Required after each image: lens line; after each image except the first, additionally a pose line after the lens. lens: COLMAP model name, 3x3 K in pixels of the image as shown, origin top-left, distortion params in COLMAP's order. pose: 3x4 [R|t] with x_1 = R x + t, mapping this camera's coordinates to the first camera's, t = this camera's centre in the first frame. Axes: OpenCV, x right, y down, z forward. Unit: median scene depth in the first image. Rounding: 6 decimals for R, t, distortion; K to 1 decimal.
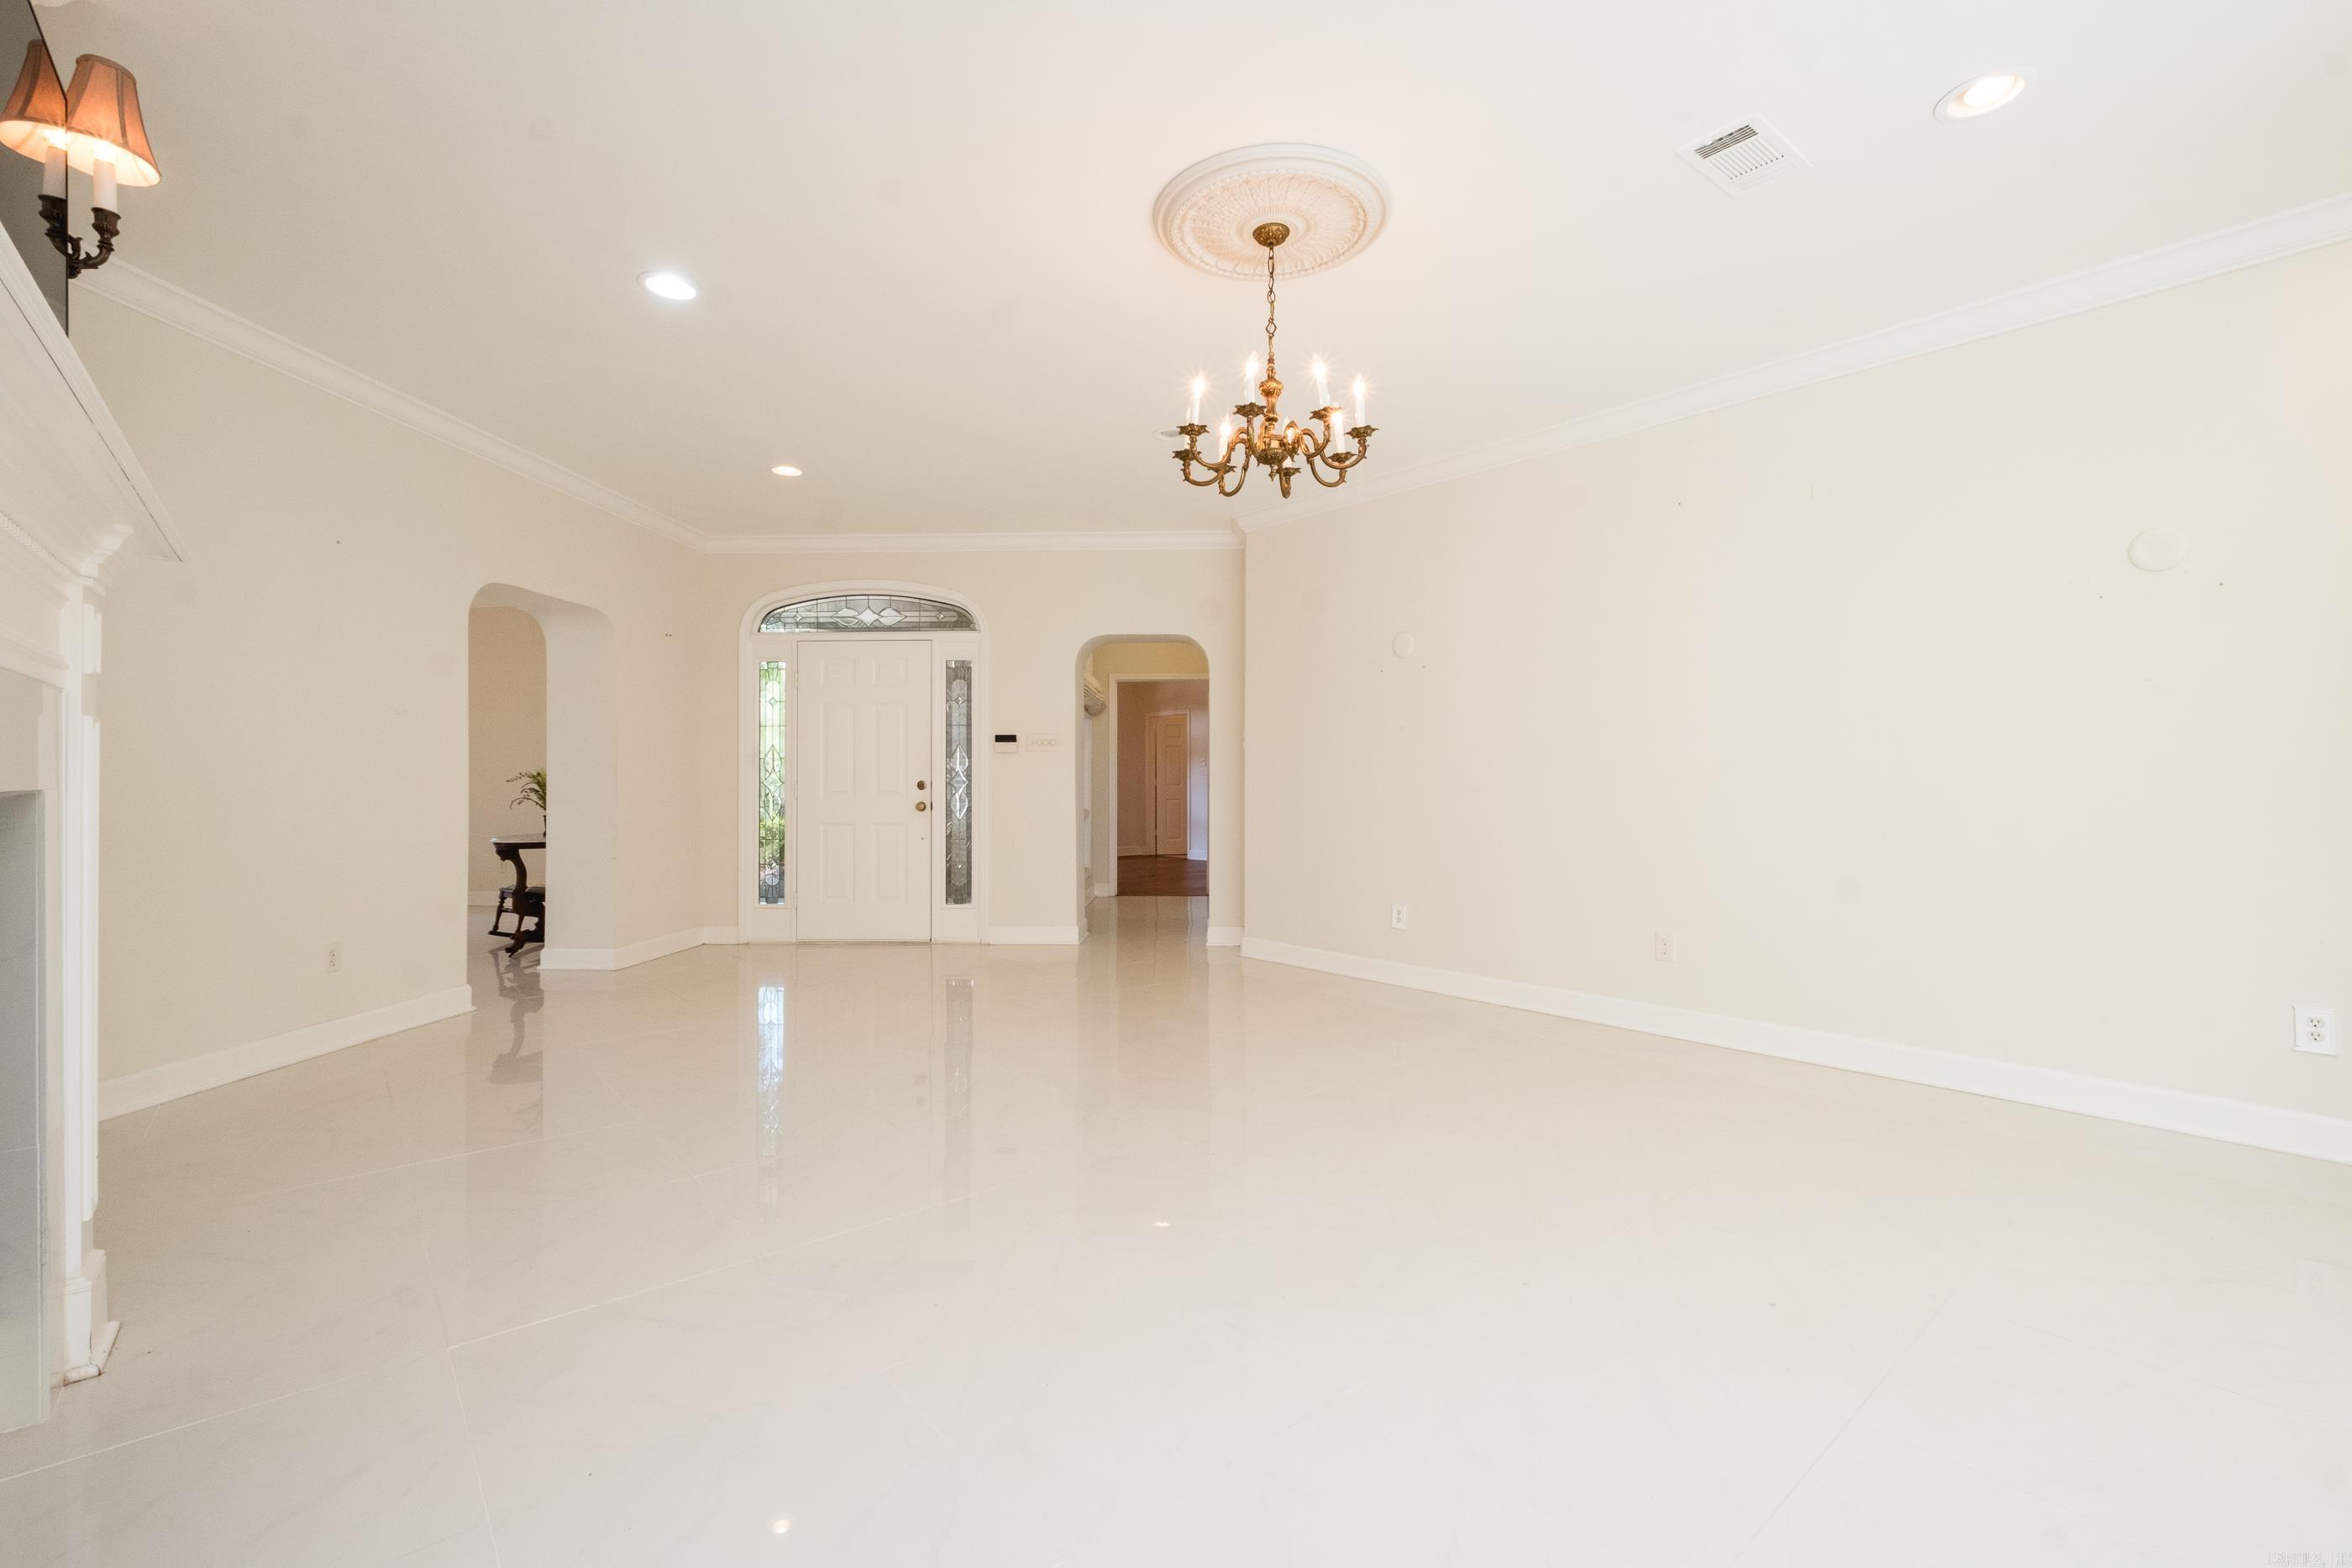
lens RADIAL K [[1032.7, 0, 1185.2], [0, 1032.7, 784.2], [0, 0, 1]] dist [0.002773, -0.002412]
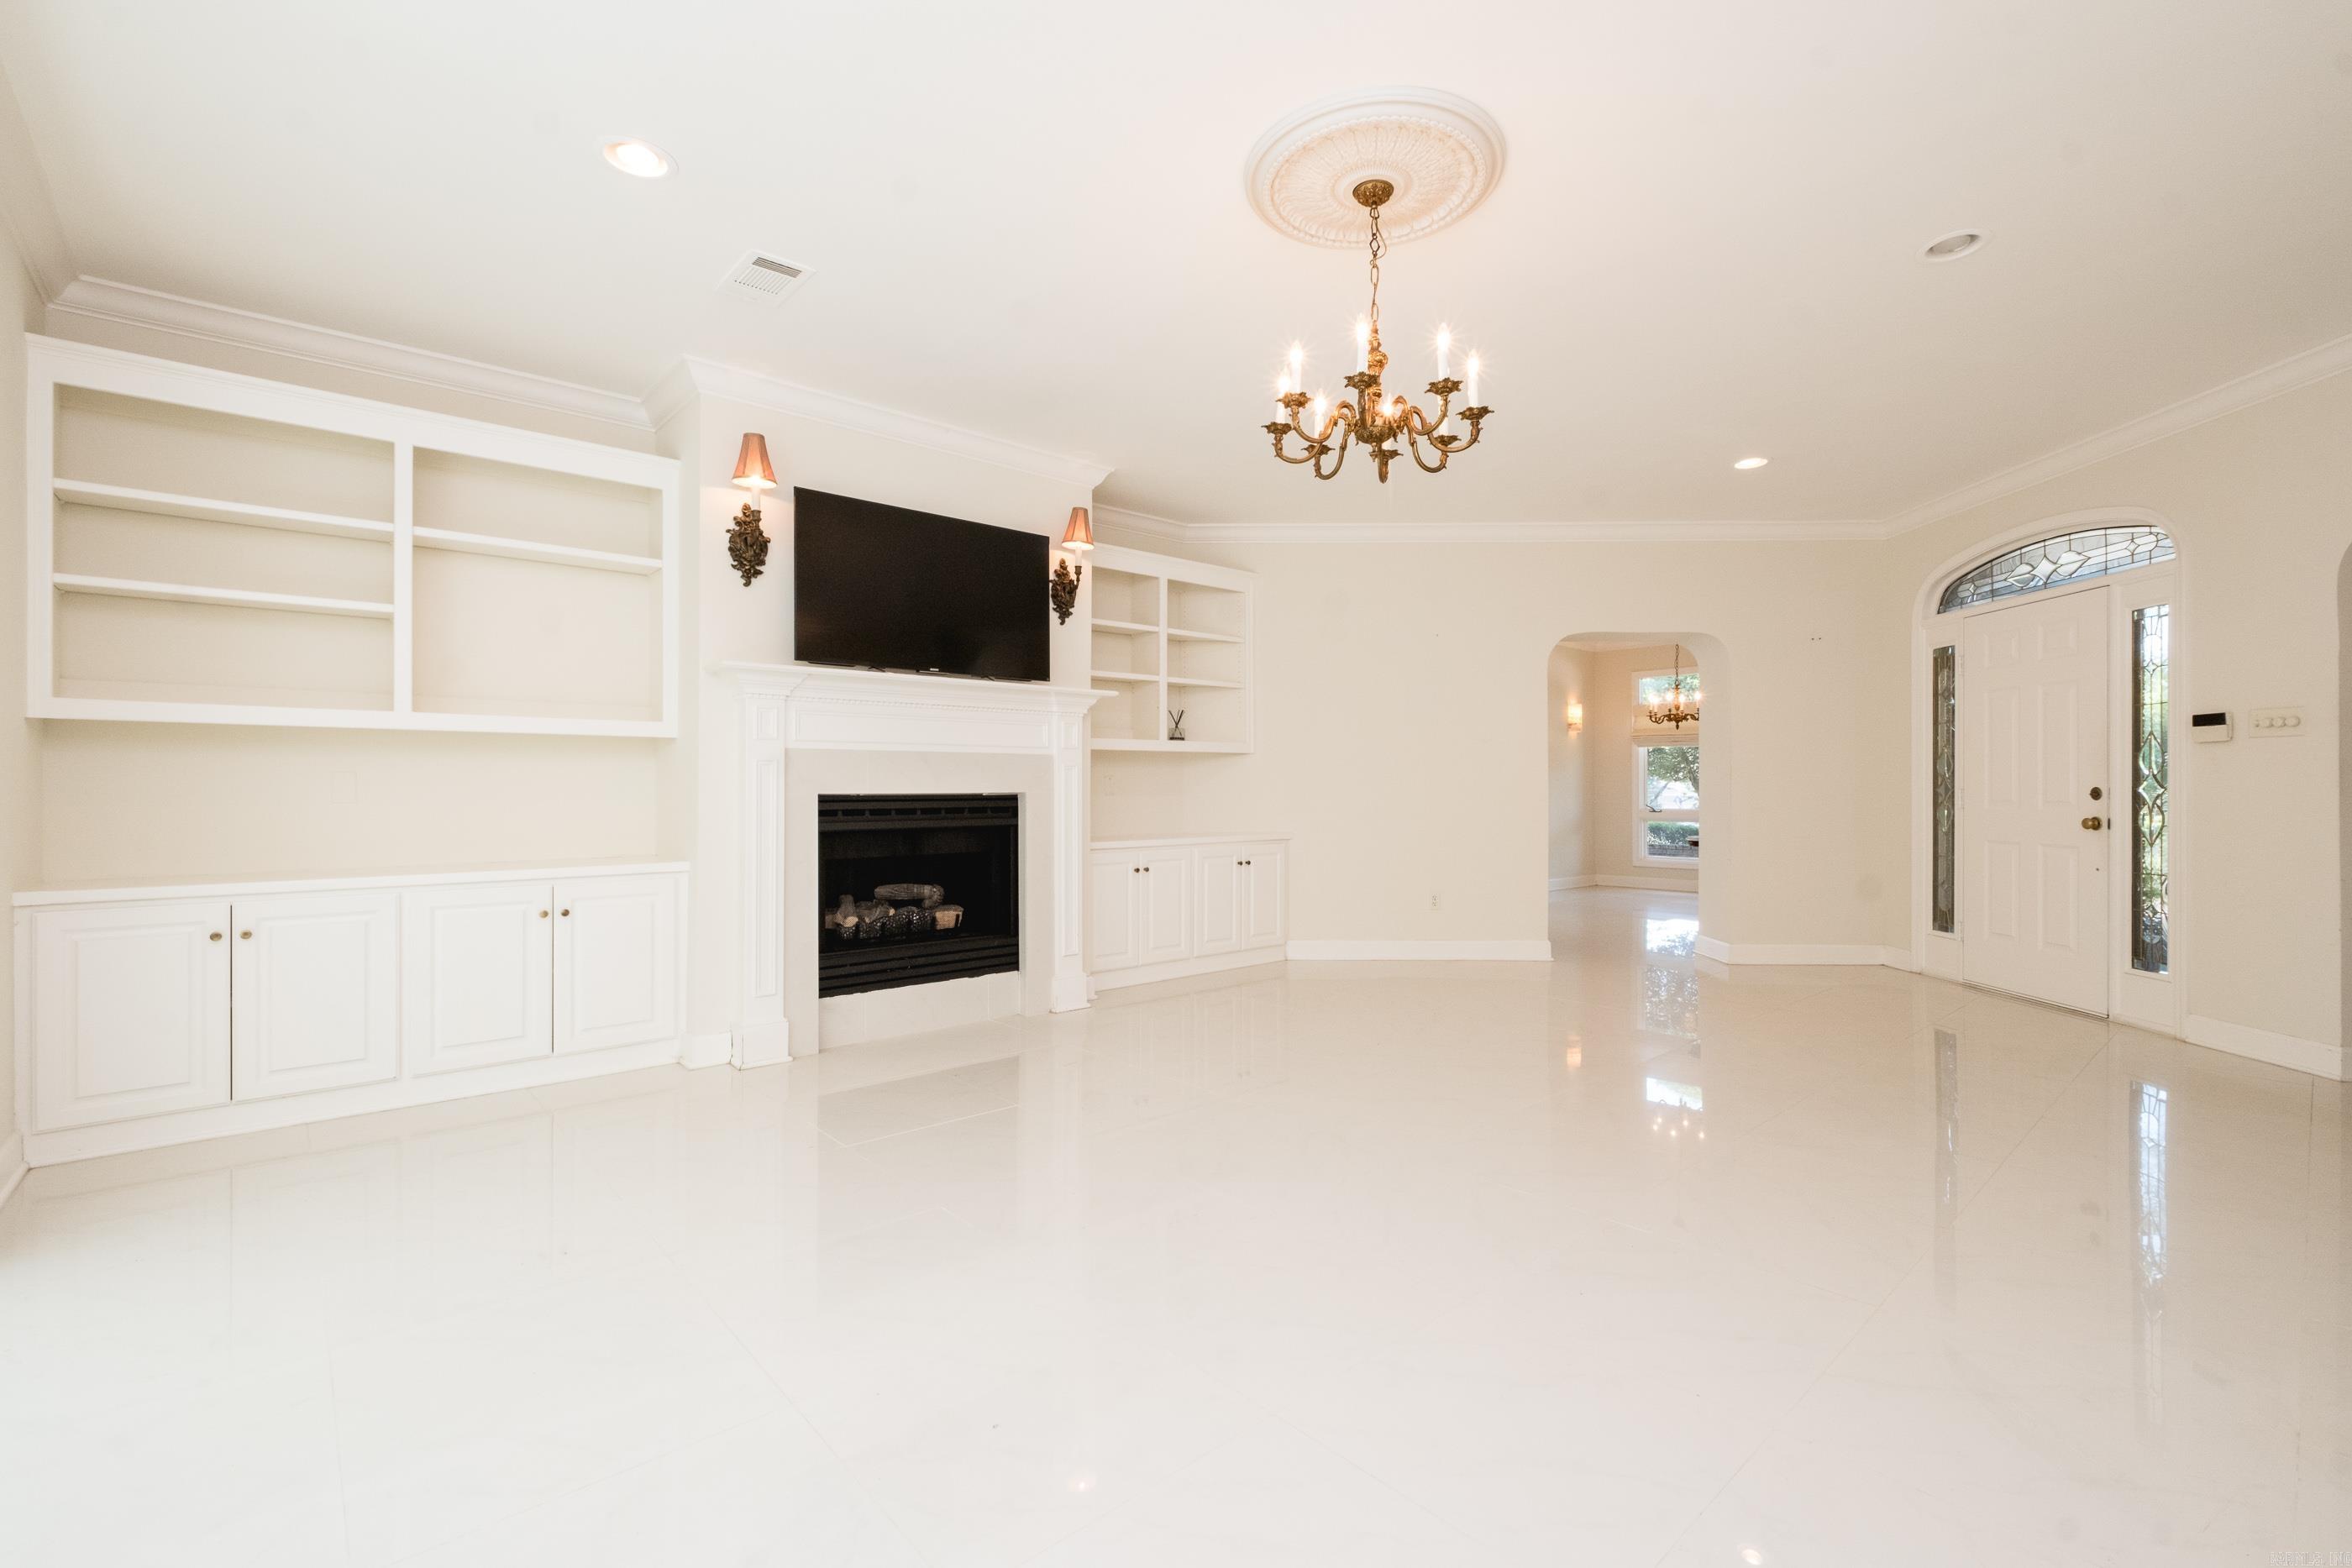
lens RADIAL K [[1032.7, 0, 1178.7], [0, 1032.7, 778.3], [0, 0, 1]] dist [0.002773, -0.002412]
pose [[0.008519, -0.007654, -0.999934, 0.446596], [-0.005864, 0.999953, -0.007704, -0.000133], [0.999947, 0.005929, 0.008473, 0.367060]]
